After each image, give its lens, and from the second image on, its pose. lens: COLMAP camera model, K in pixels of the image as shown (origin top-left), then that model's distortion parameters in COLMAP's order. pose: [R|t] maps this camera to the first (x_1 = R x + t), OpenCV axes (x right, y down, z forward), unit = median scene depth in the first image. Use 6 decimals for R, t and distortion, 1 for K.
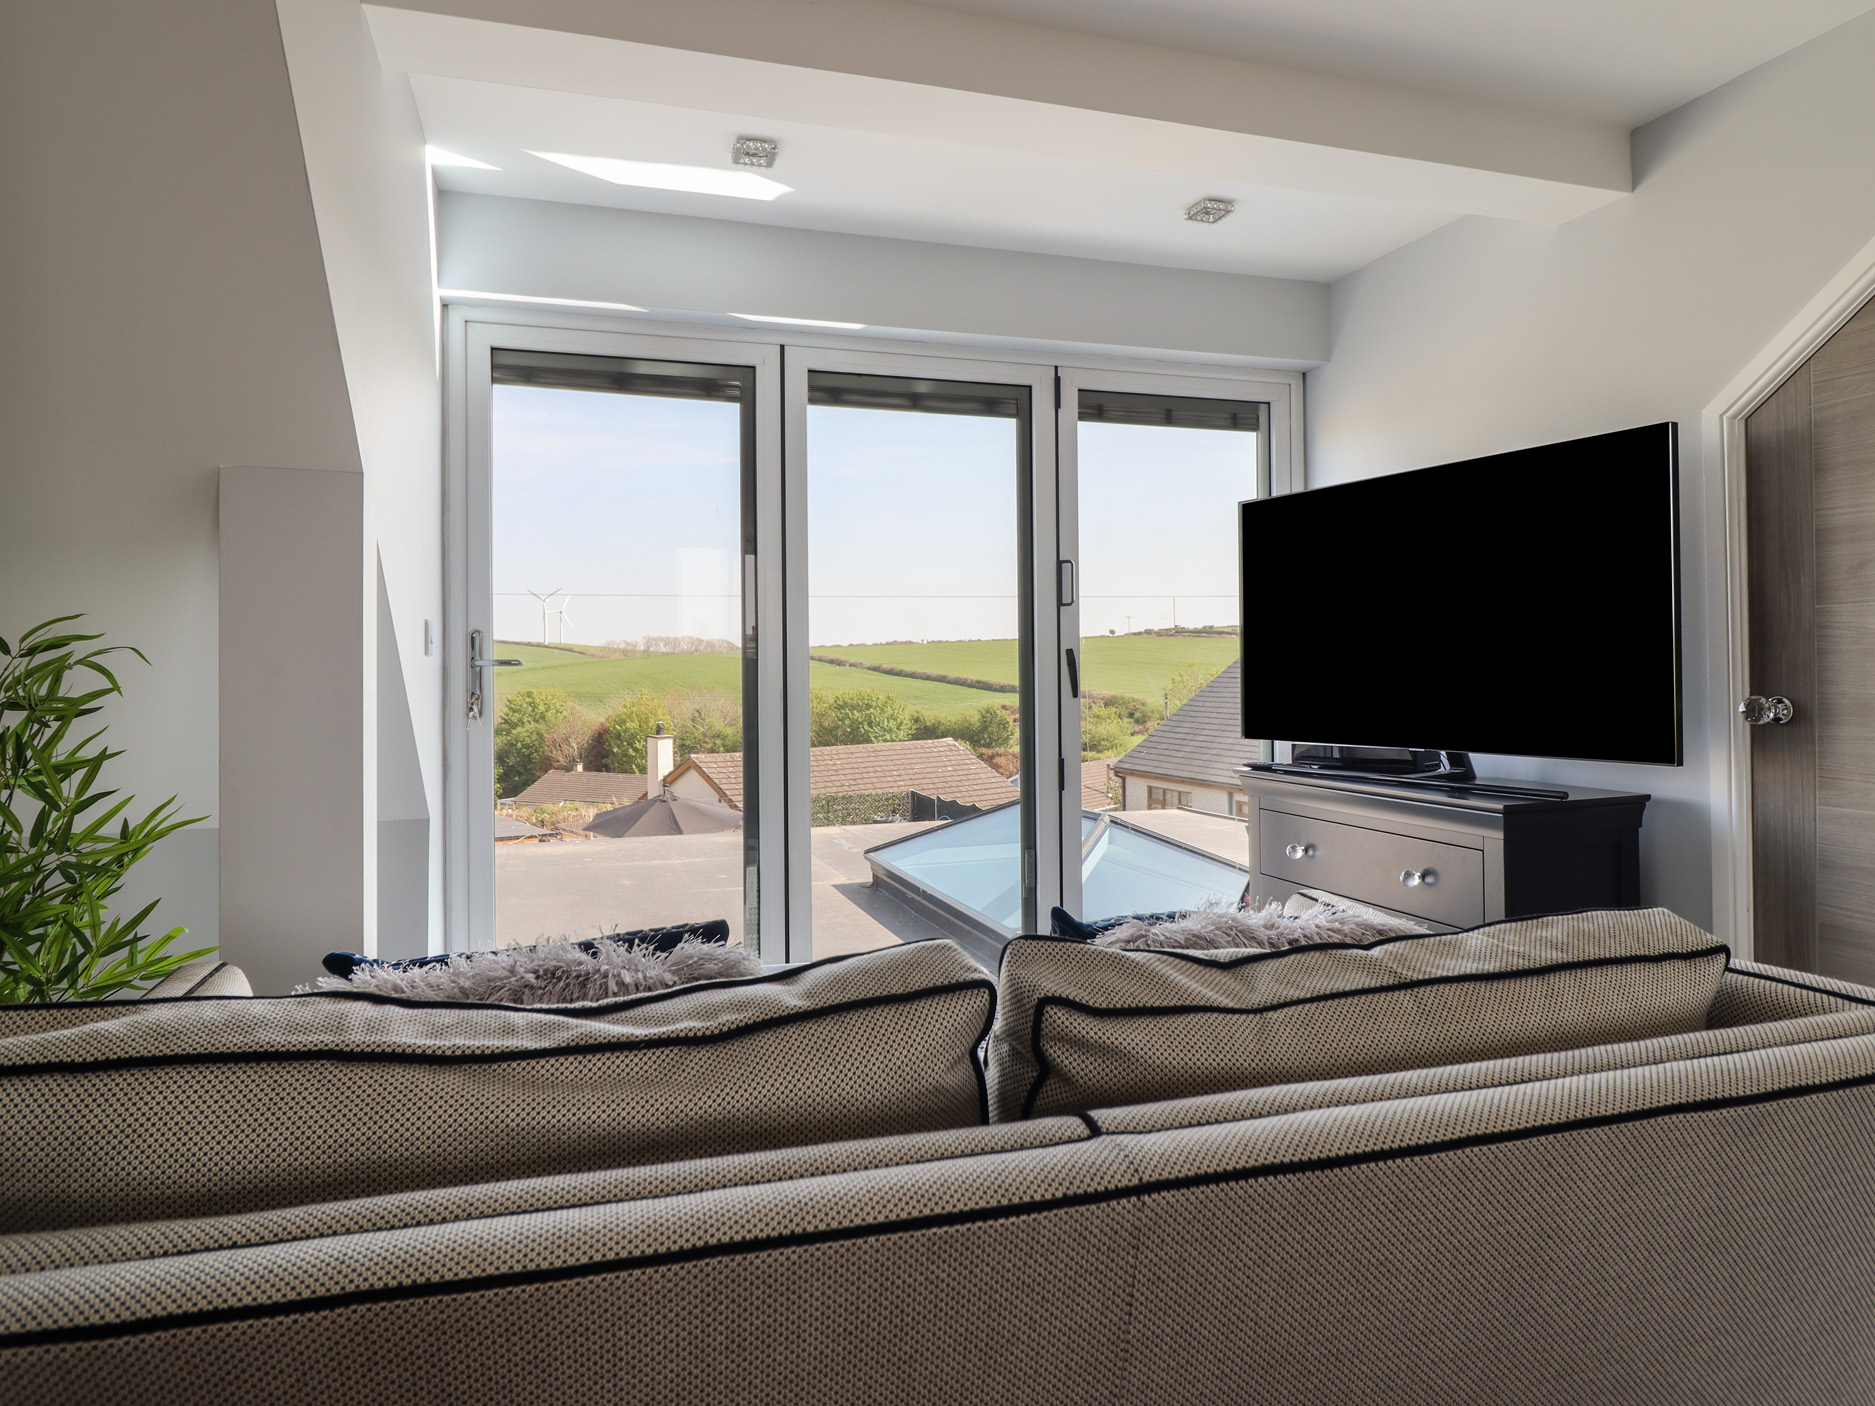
lens RADIAL K [[1008.4, 0, 916.0], [0, 1008.4, 661.9], [0, 0, 1]] dist [-0.004333, -0.000513]
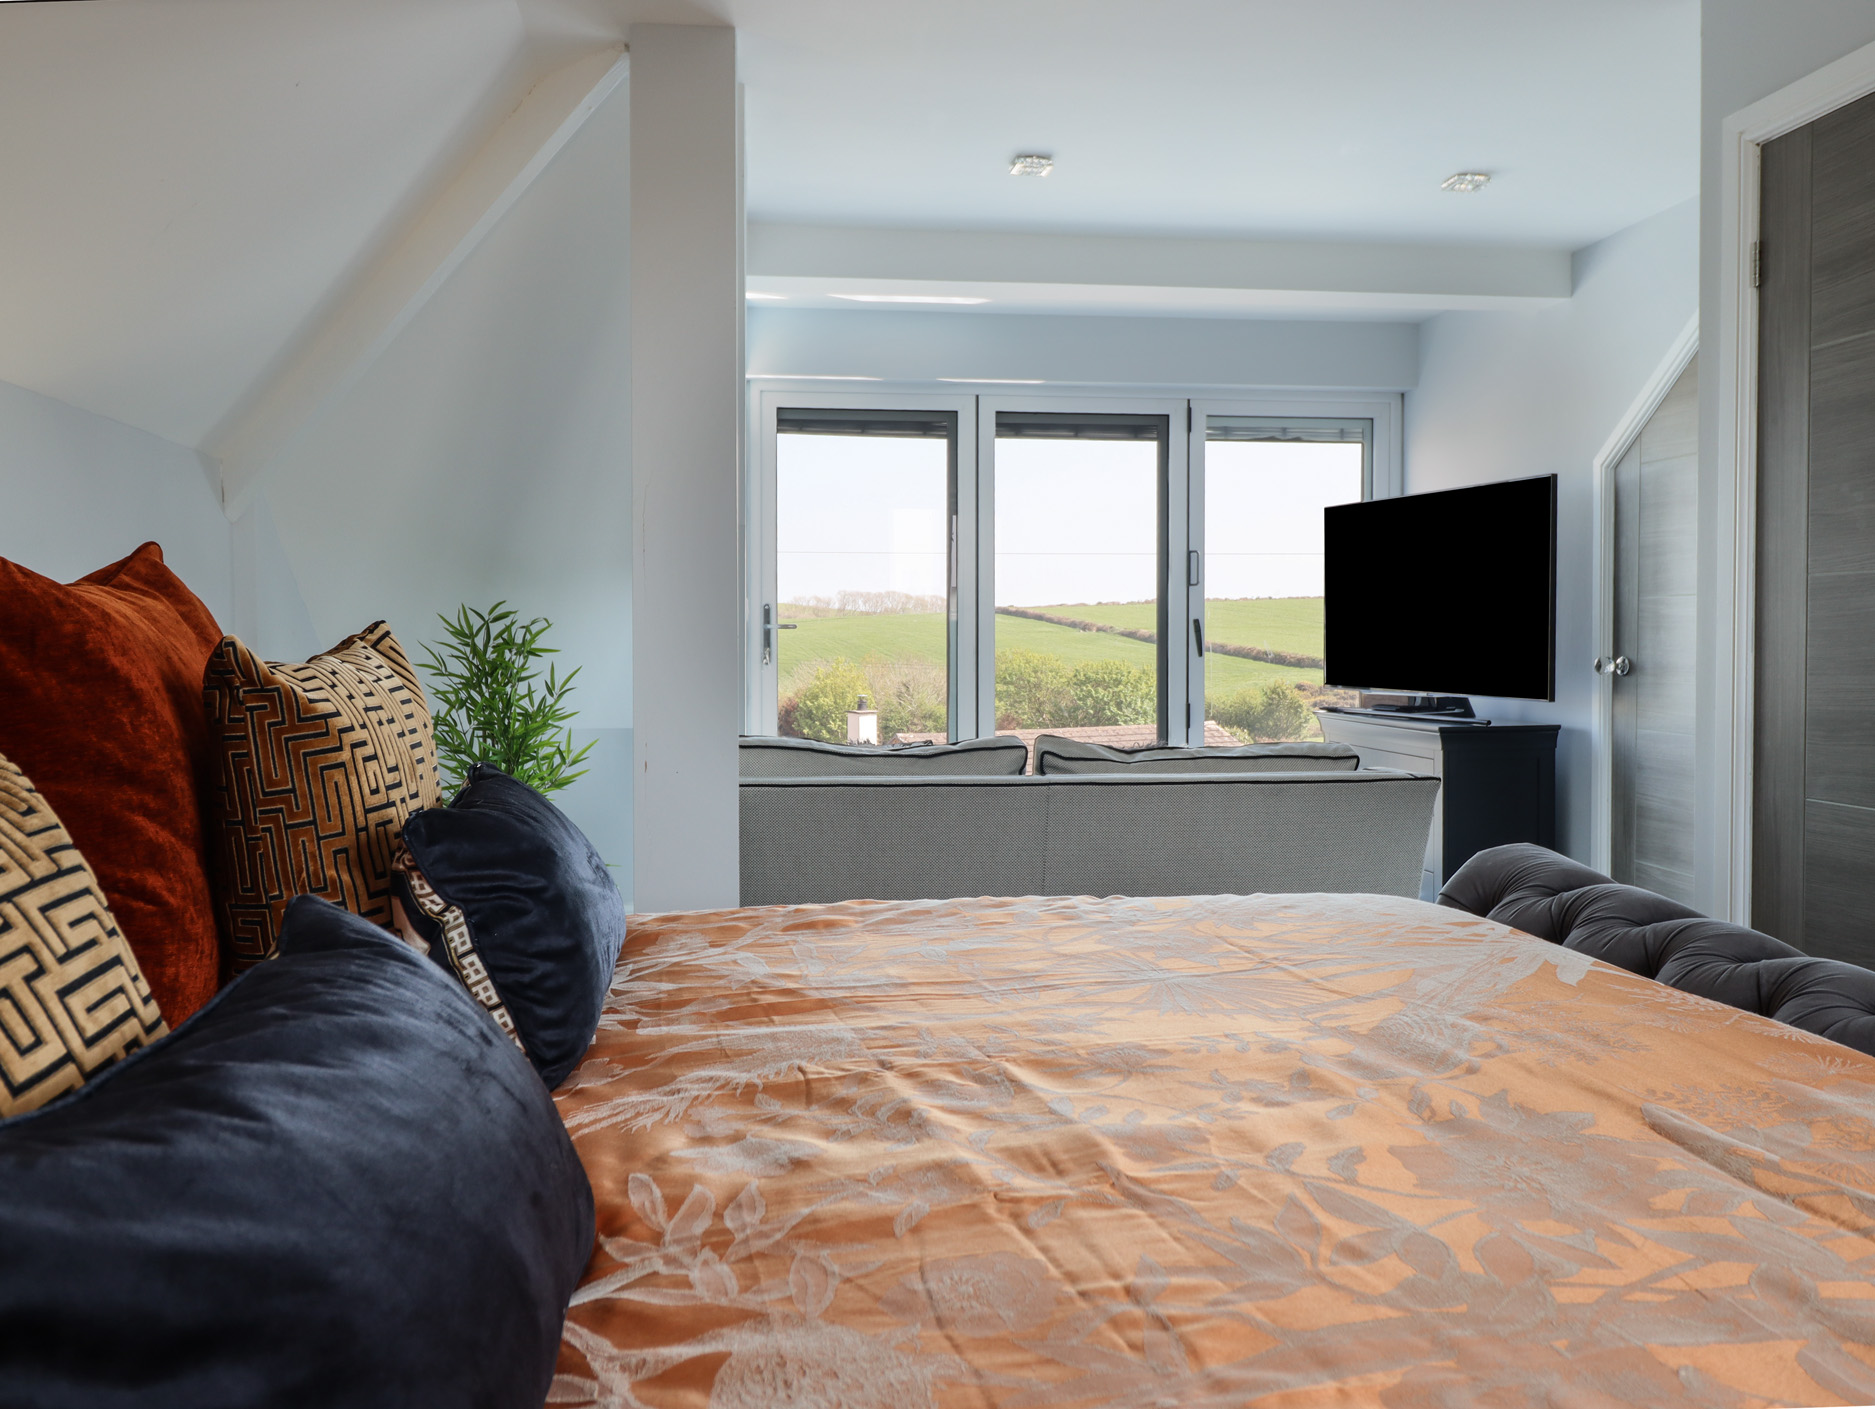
lens RADIAL K [[1299.5, 0, 941.9], [0, 1299.5, 697.6], [0, 0, 1]] dist [-0.003564, -0.000183]
pose [[0.982973, 0.017812, -0.182885, 0.139401], [-0.007578, 0.998373, 0.056507, -0.003893], [0.183594, -0.054159, 0.981509, -0.705948]]
